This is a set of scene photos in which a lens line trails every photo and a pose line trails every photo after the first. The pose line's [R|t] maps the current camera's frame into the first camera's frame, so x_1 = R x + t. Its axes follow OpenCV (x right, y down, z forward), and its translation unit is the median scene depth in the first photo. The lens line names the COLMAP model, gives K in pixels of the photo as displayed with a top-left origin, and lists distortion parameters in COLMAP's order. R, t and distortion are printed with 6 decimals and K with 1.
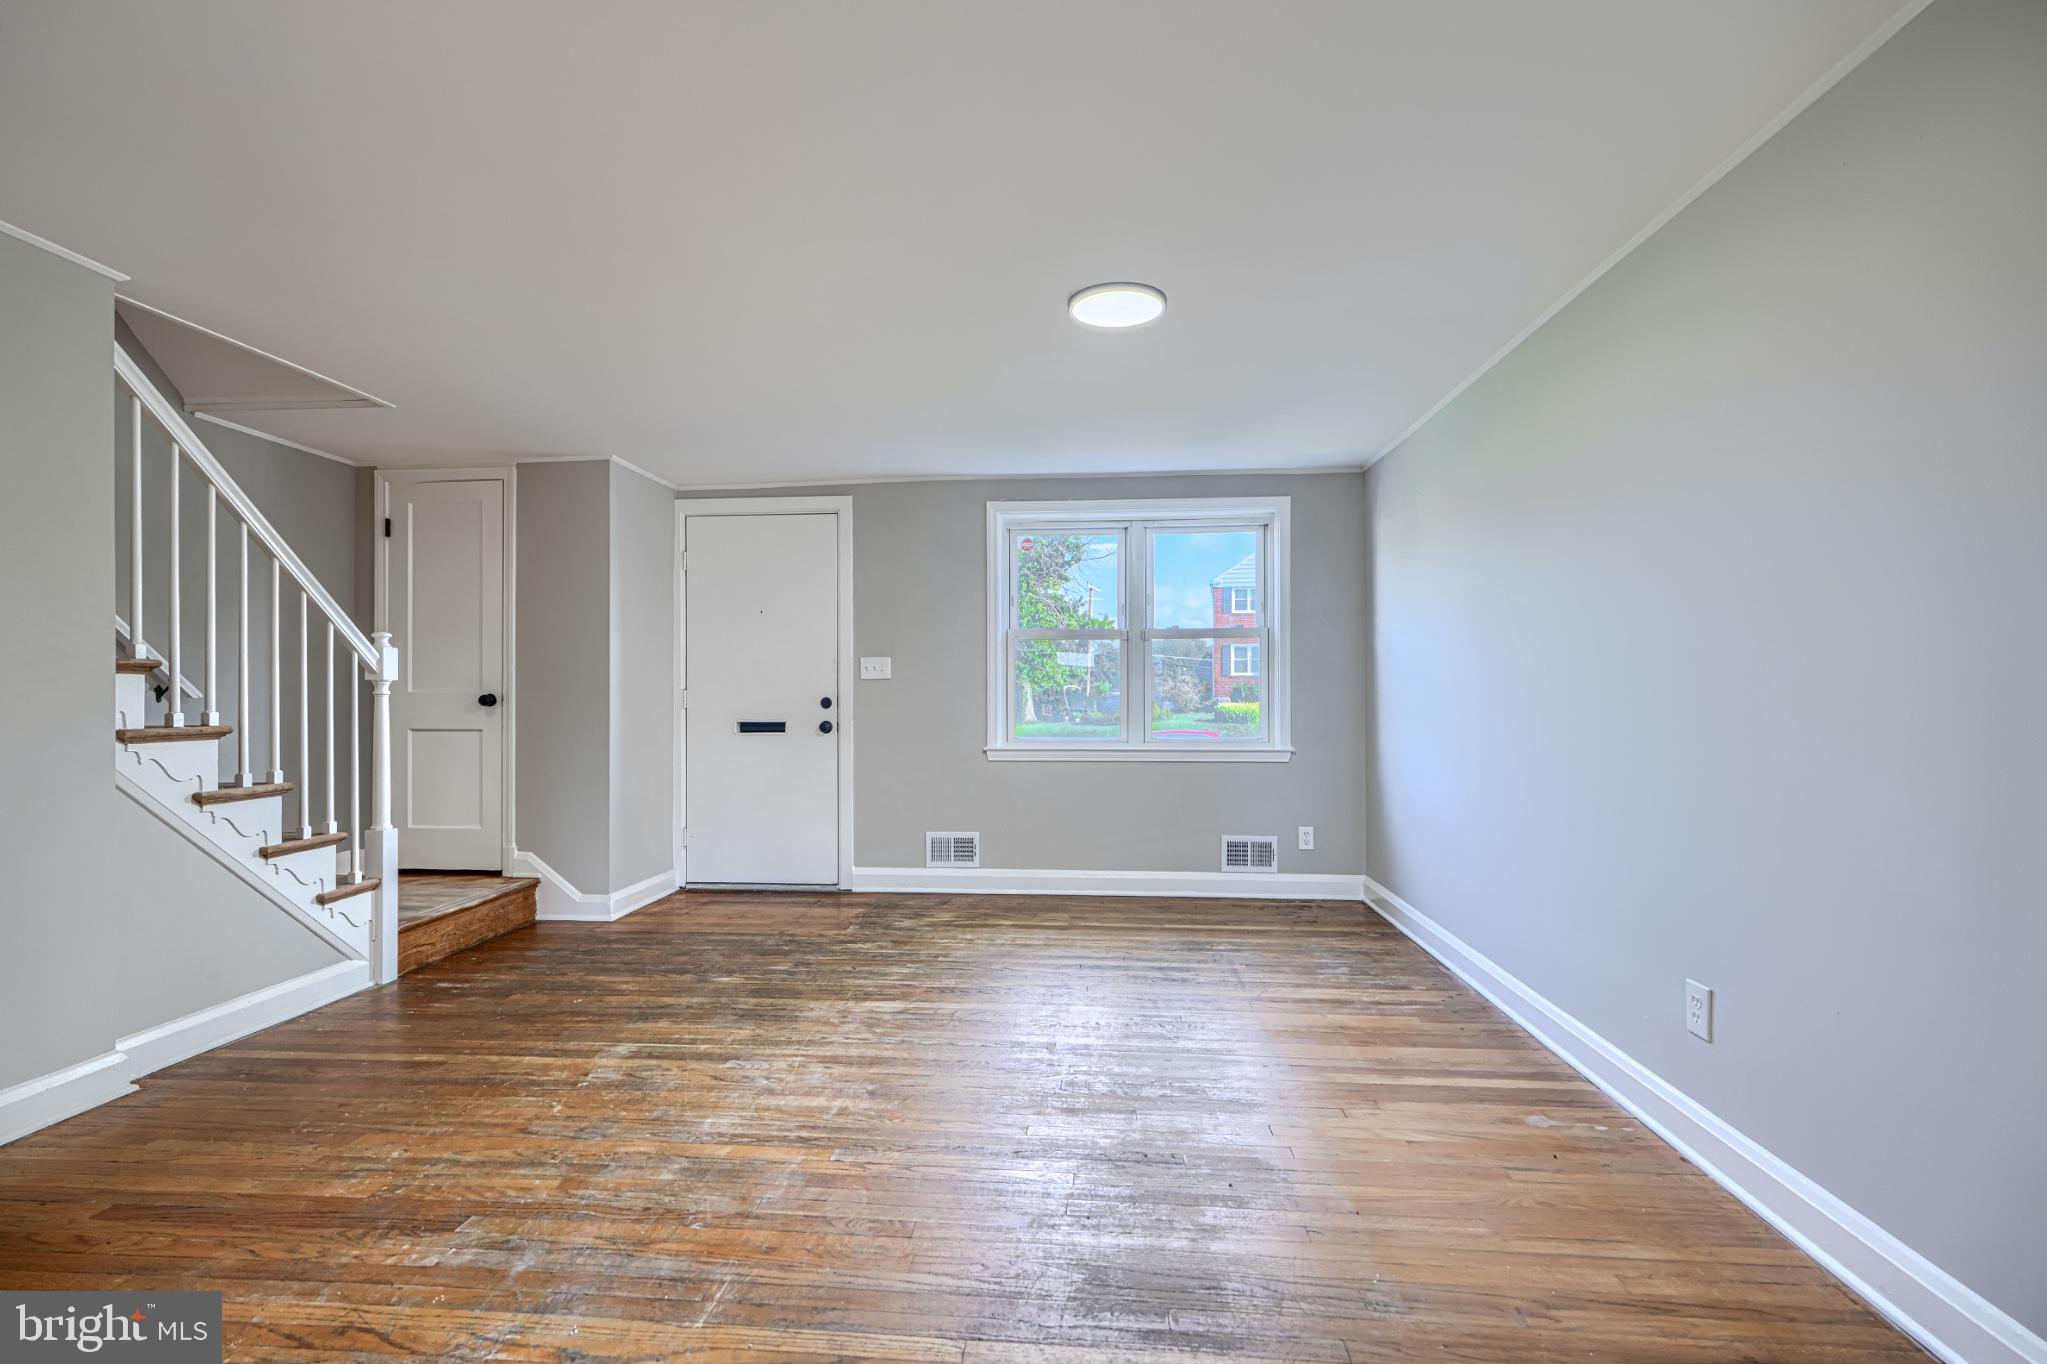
lens RADIAL K [[924.3, 0, 1023.5], [0, 924.3, 682.0], [0, 0, 1]] dist [-0.000206, 0.000242]
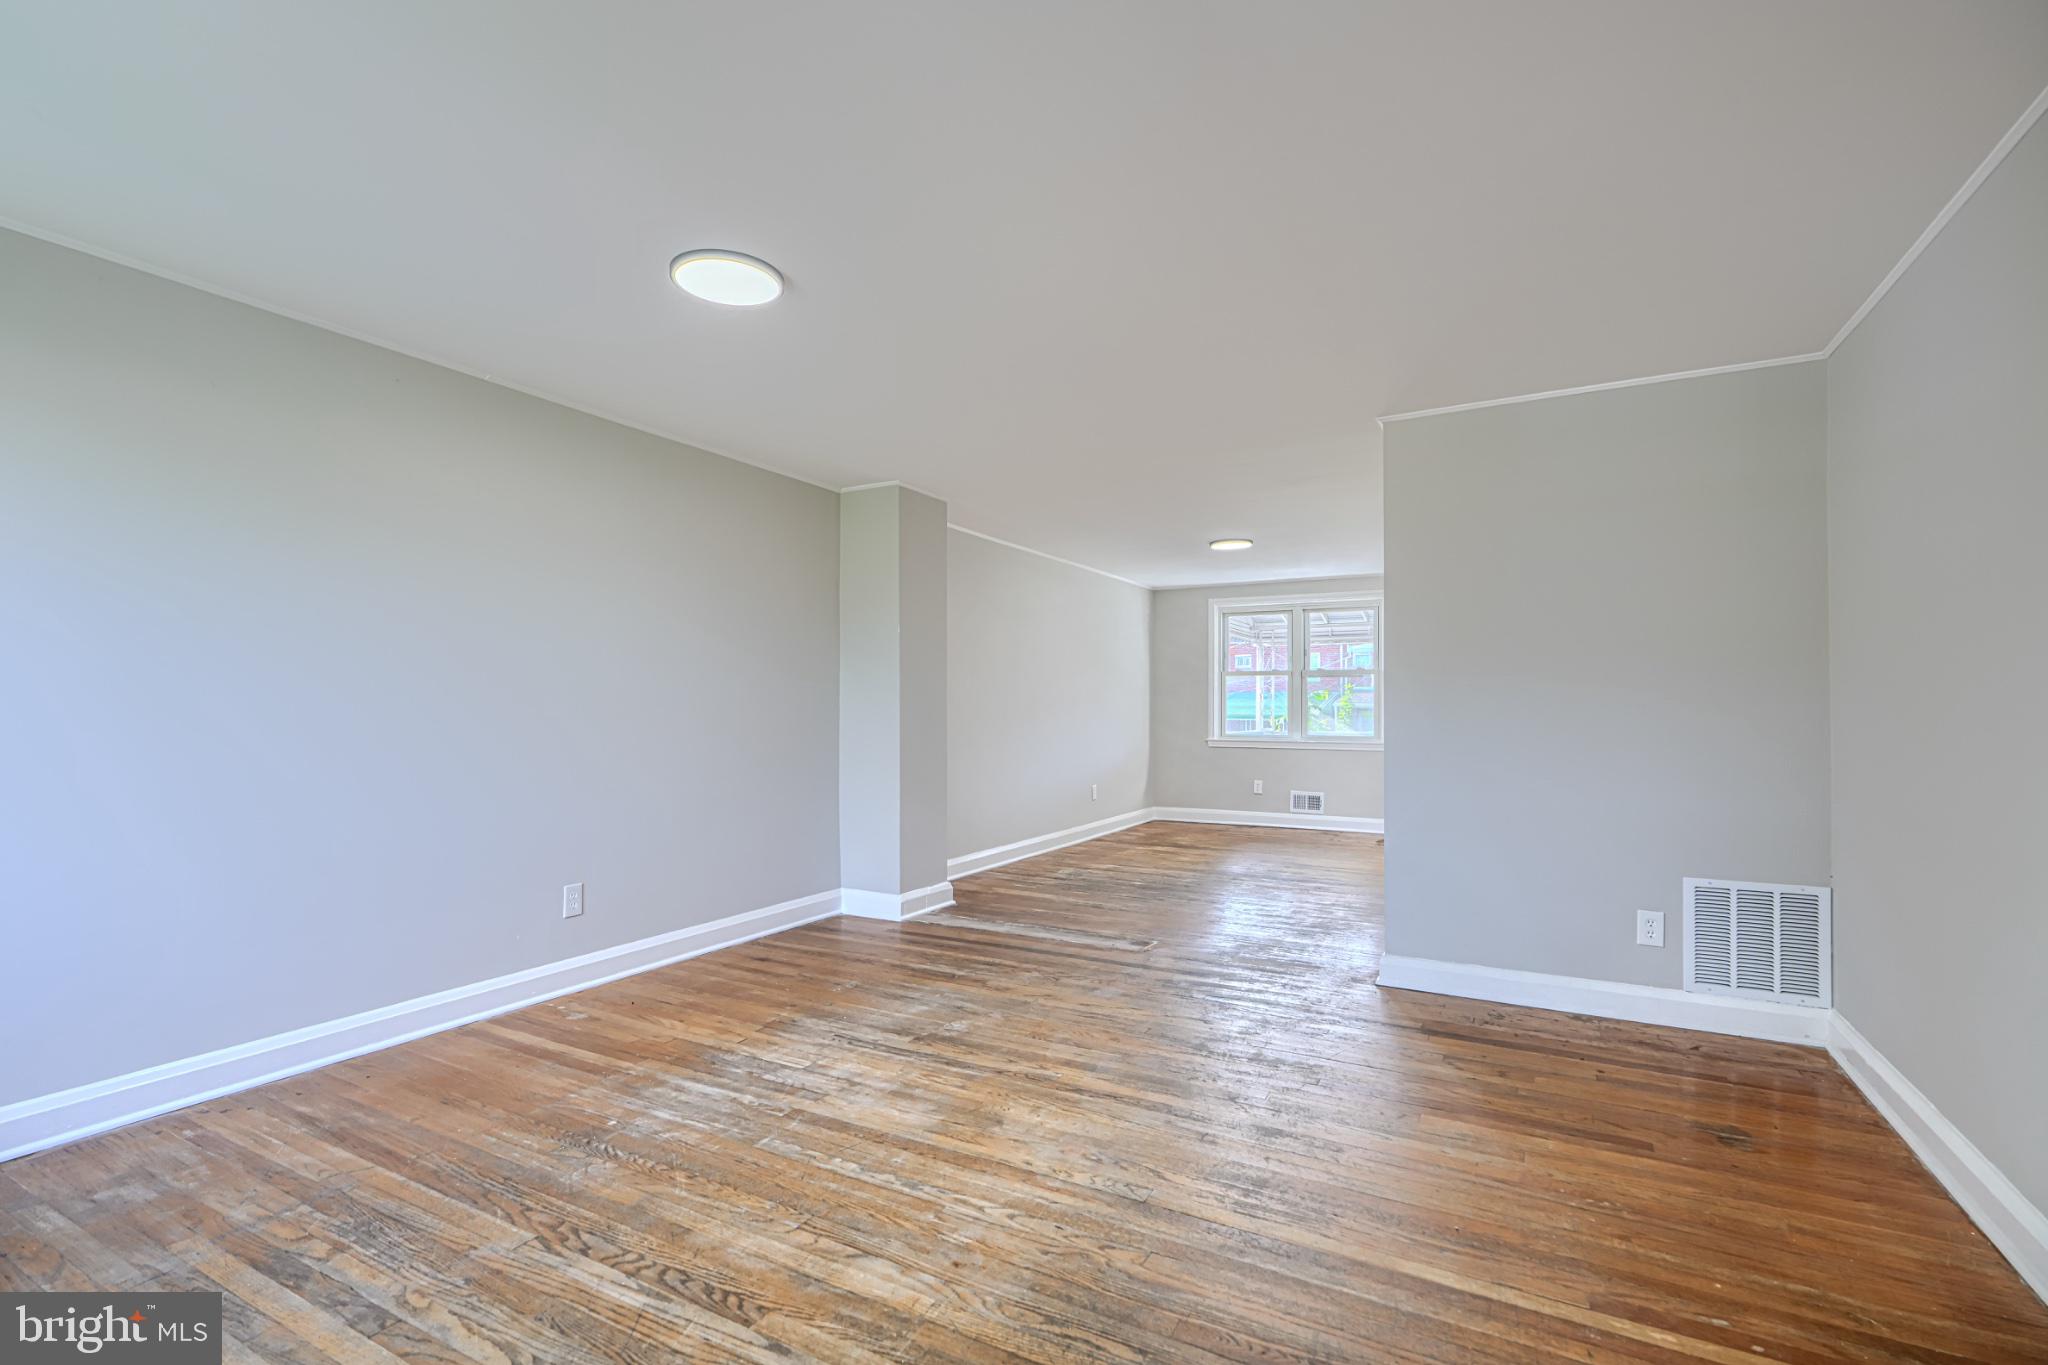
lens RADIAL K [[941.7, 0, 1027.0], [0, 941.7, 709.5], [0, 0, 1]] dist [-0.000792, 0.000041]
pose [[-0.918228, -0.000124, 0.396053, -0.502715], [-0.004154, 0.999948, -0.009318, 0.020058], [-0.396031, -0.010201, -0.918180, 1.642303]]
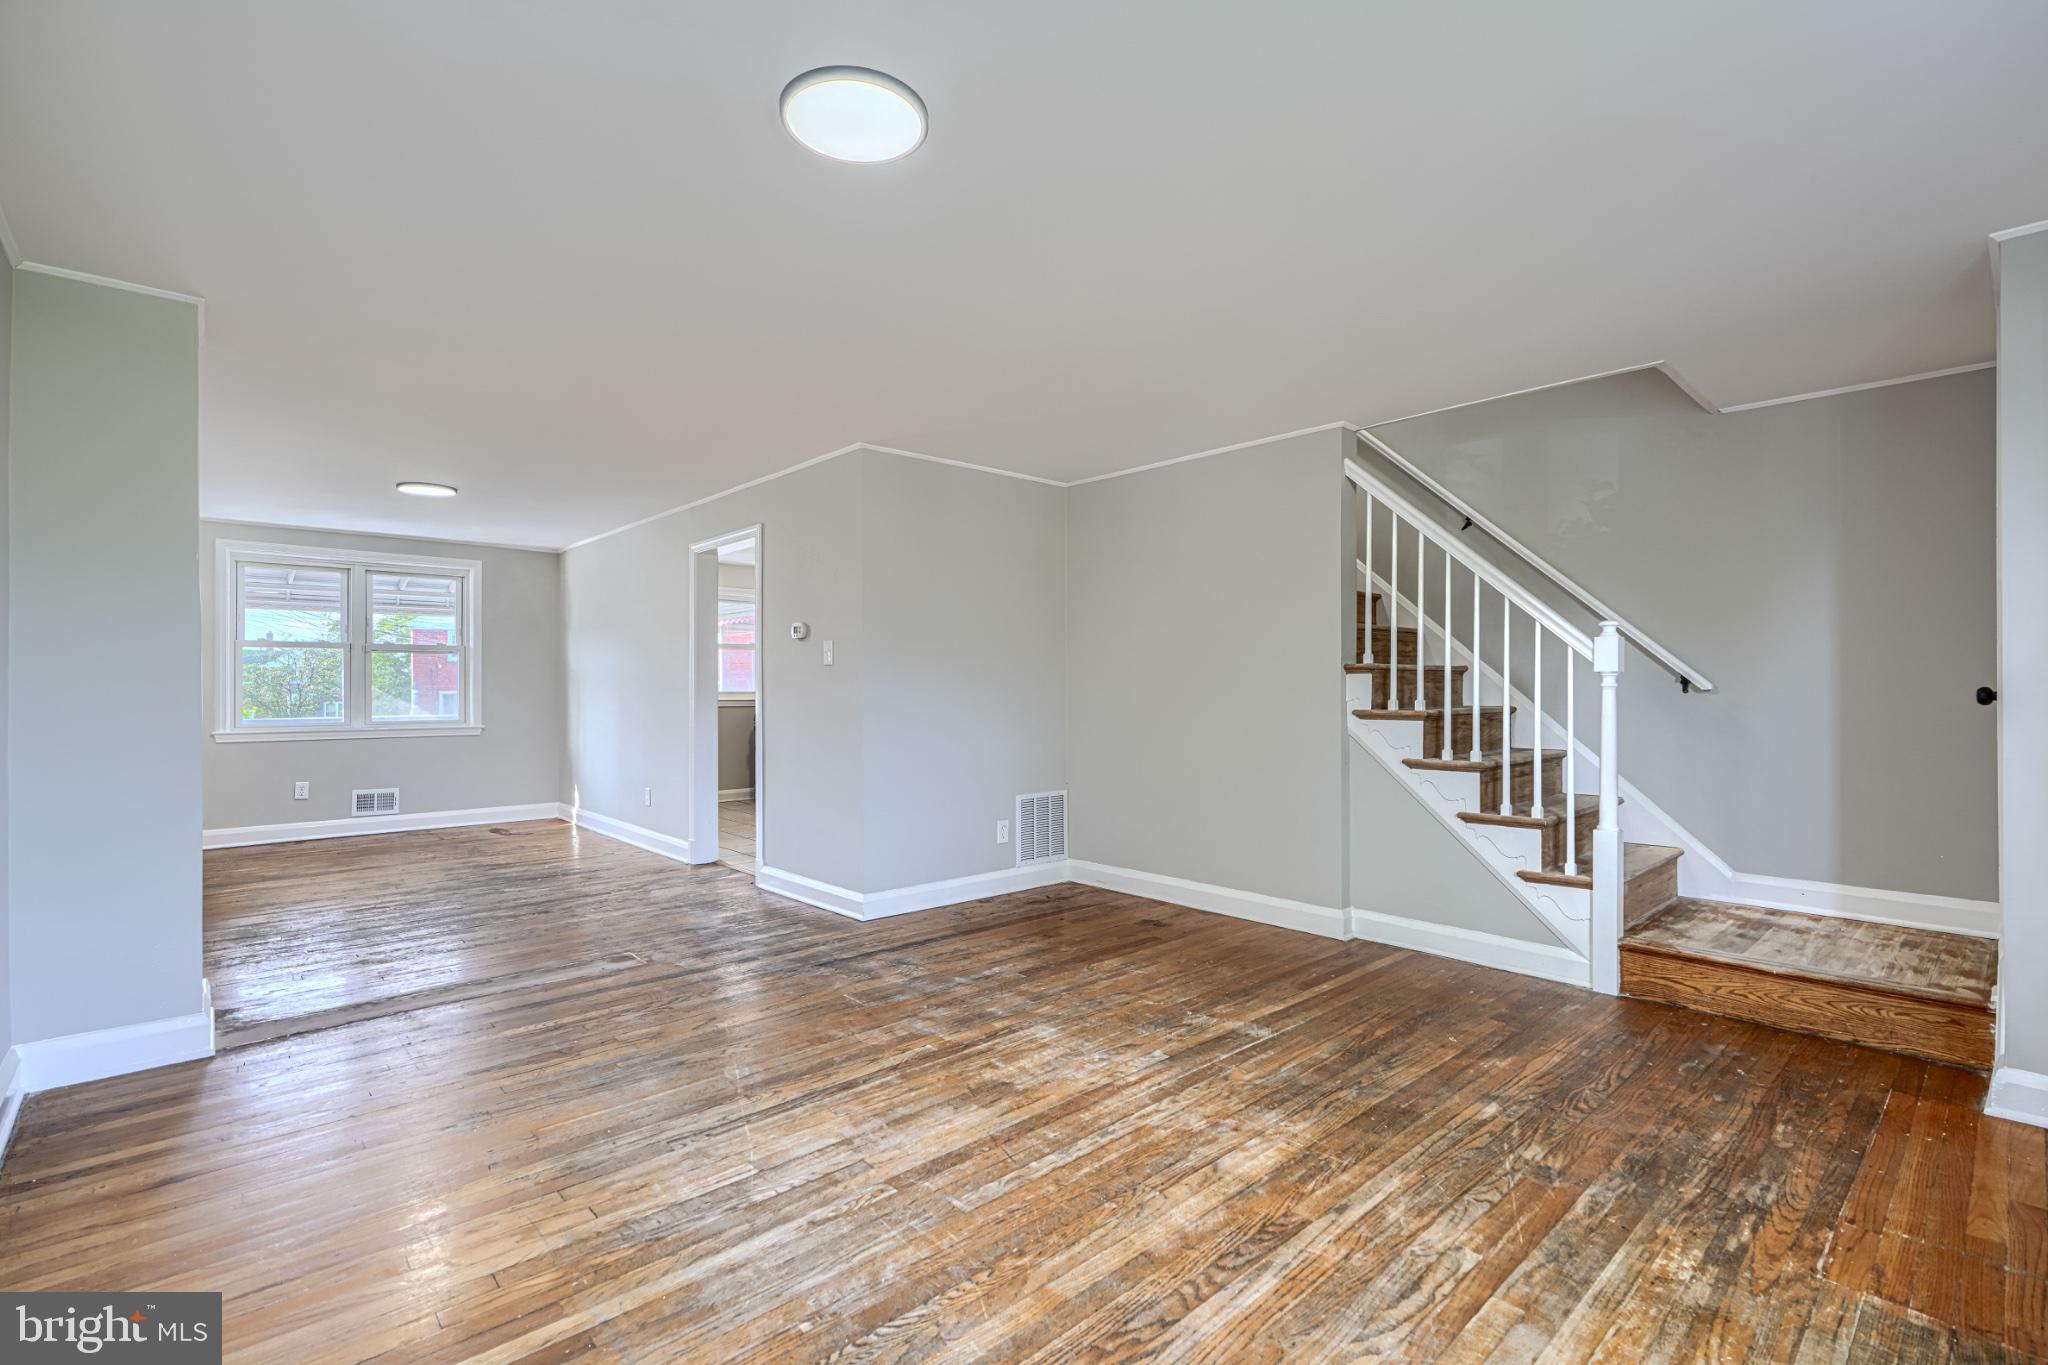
lens RADIAL K [[924.7, 0, 1024.0], [0, 924.7, 682.5], [0, 0, 1]] dist [-0.000206, 0.000242]
pose [[-0.672286, 0.000989, -0.740291, 0.495740], [0.013029, 0.999860, -0.010496, 0.014308], [0.740177, -0.016702, -0.672205, 1.475032]]
